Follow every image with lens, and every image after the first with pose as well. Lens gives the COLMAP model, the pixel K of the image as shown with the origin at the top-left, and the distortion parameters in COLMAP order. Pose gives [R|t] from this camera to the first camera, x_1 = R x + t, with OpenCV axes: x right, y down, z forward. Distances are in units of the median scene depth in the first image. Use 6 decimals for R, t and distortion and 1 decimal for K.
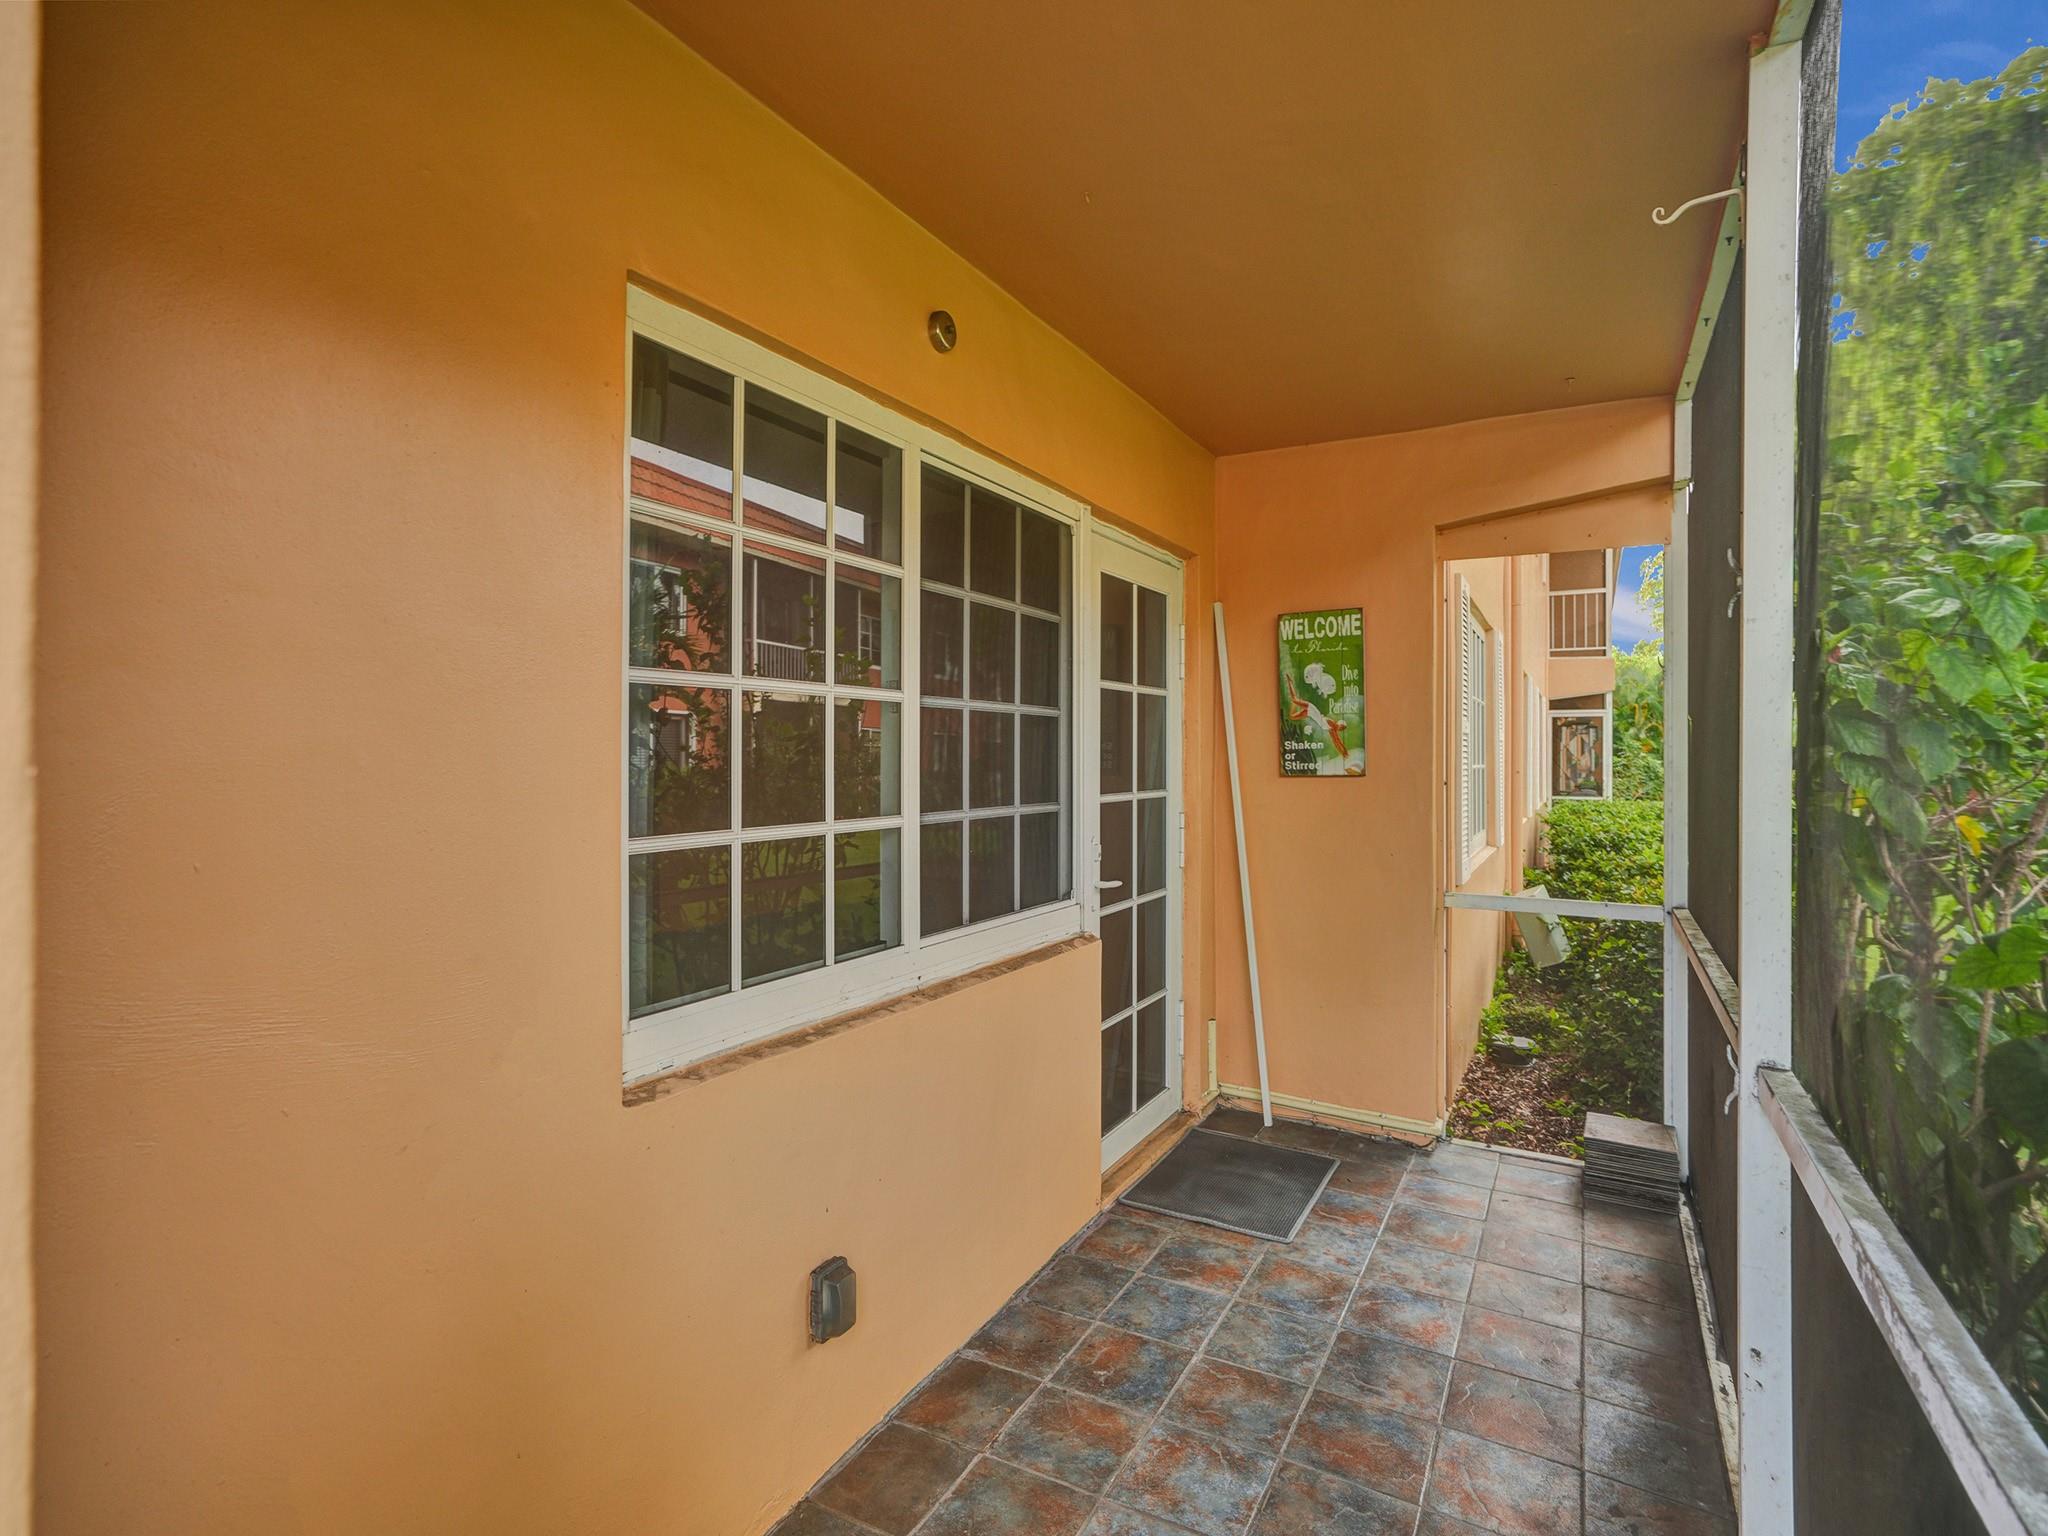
lens RADIAL K [[1033.6, 0, 1014.4], [0, 1033.6, 759.6], [0, 0, 1]] dist [-0.016851, 0.025423]
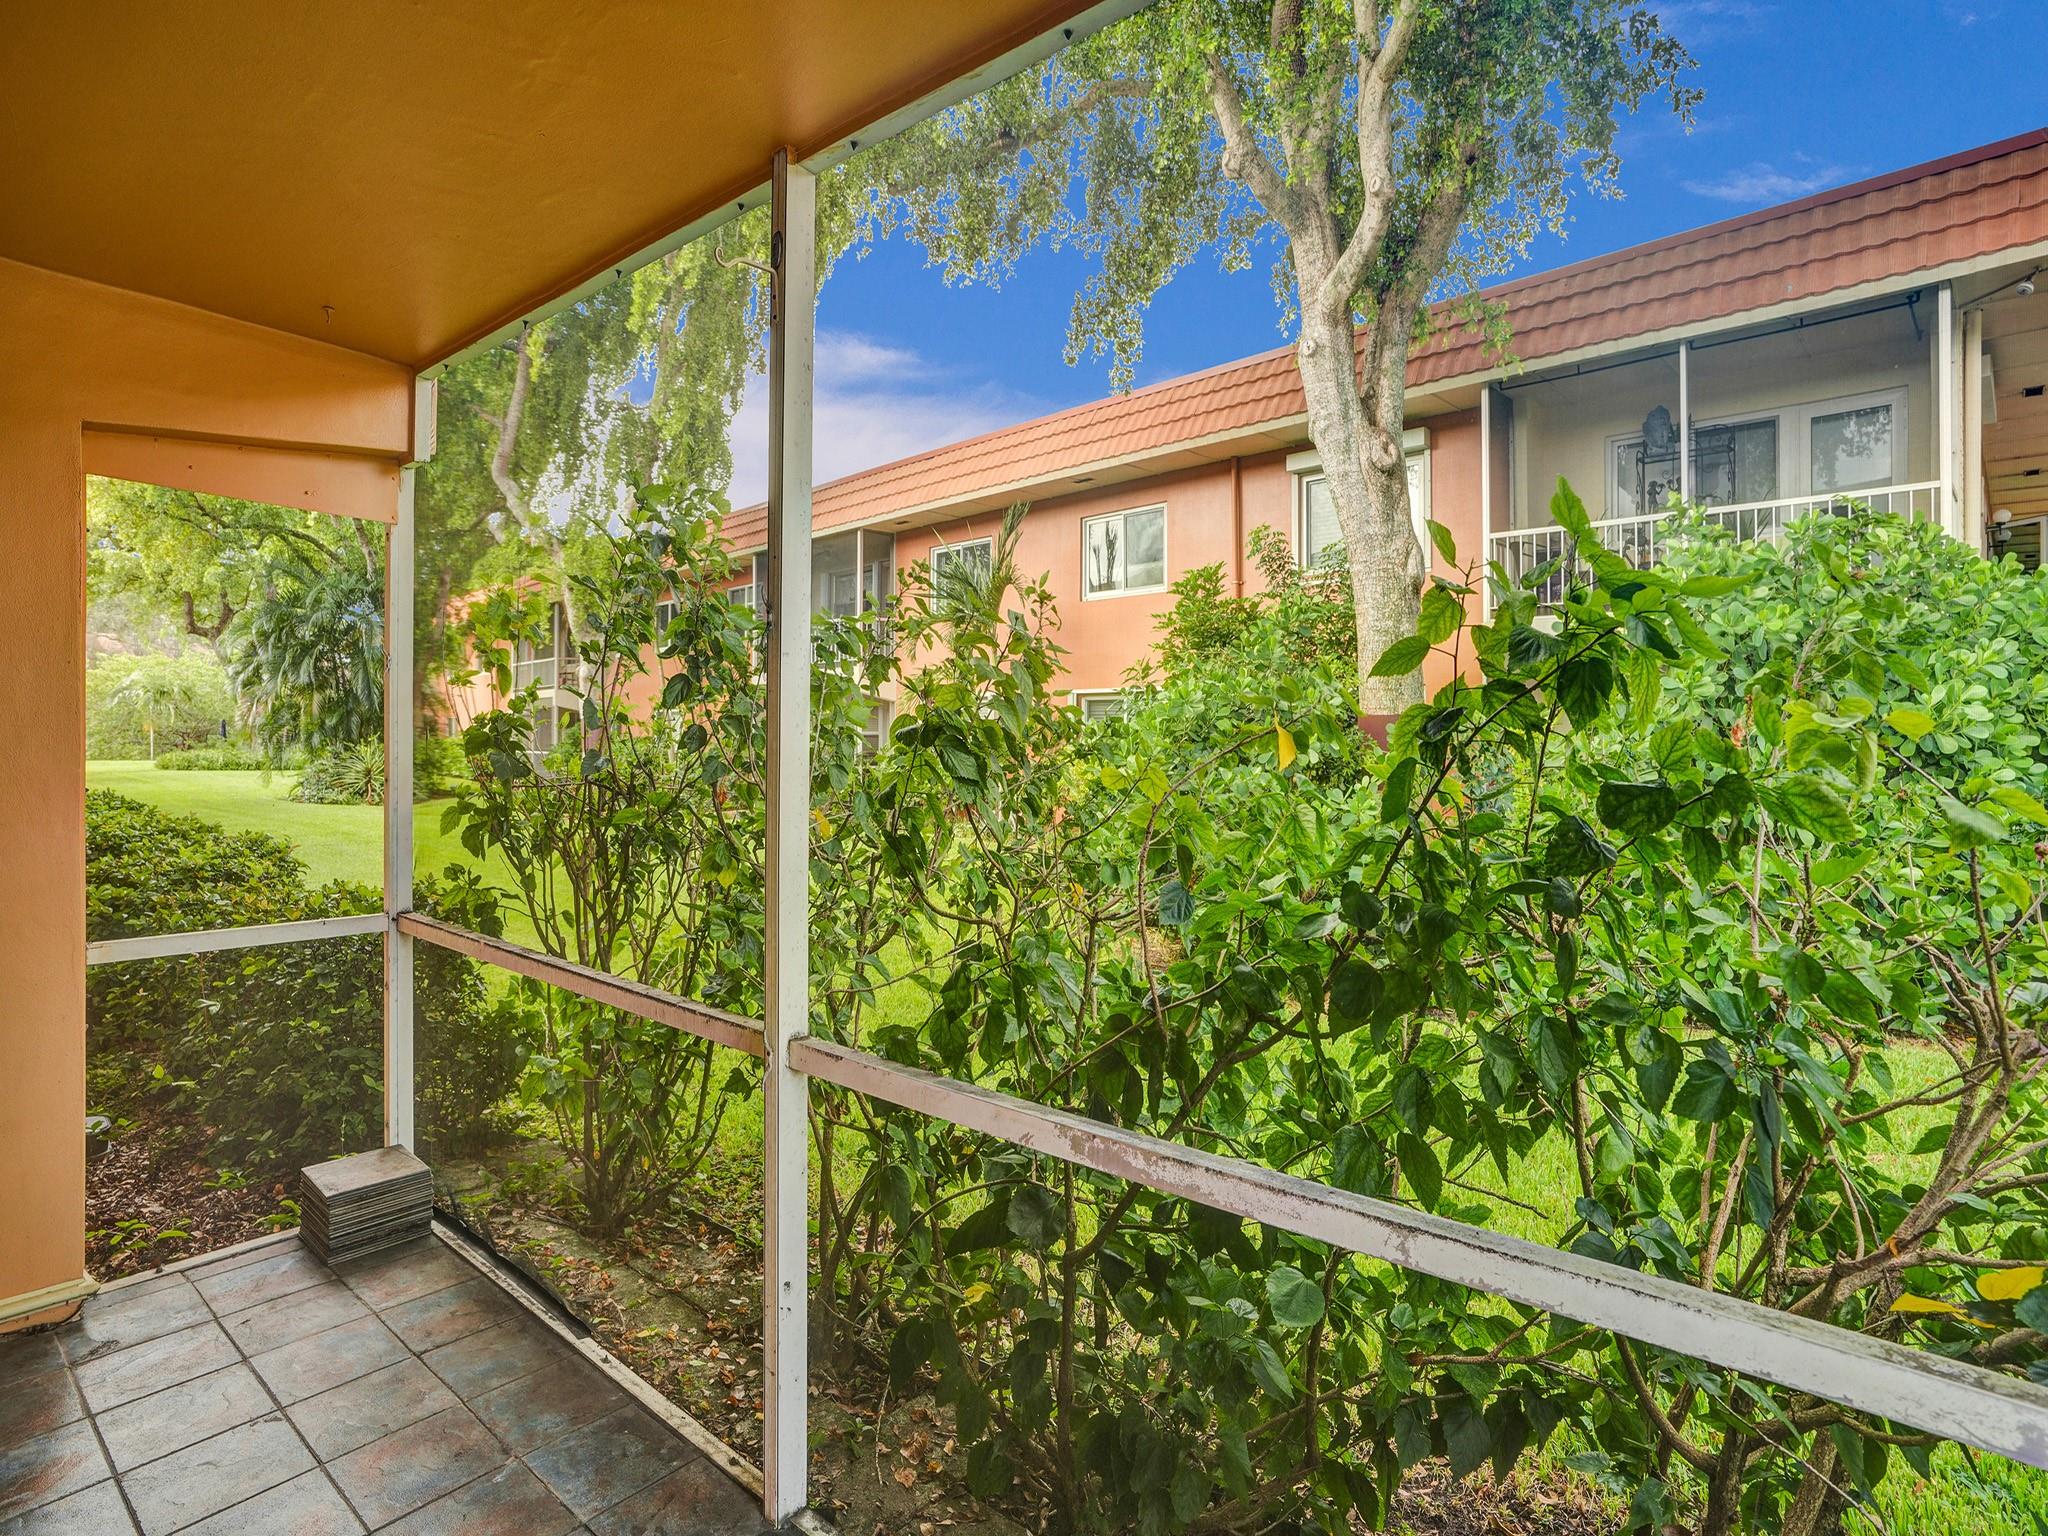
lens RADIAL K [[1033.6, 0, 1014.4], [0, 1033.6, 759.6], [0, 0, 1]] dist [-0.016851, 0.025423]
pose [[0.207453, -0.004909, 0.978233, -0.161229], [-0.000644, 0.999987, 0.005155, -0.001033], [-0.978245, -0.001699, 0.207447, 0.255843]]
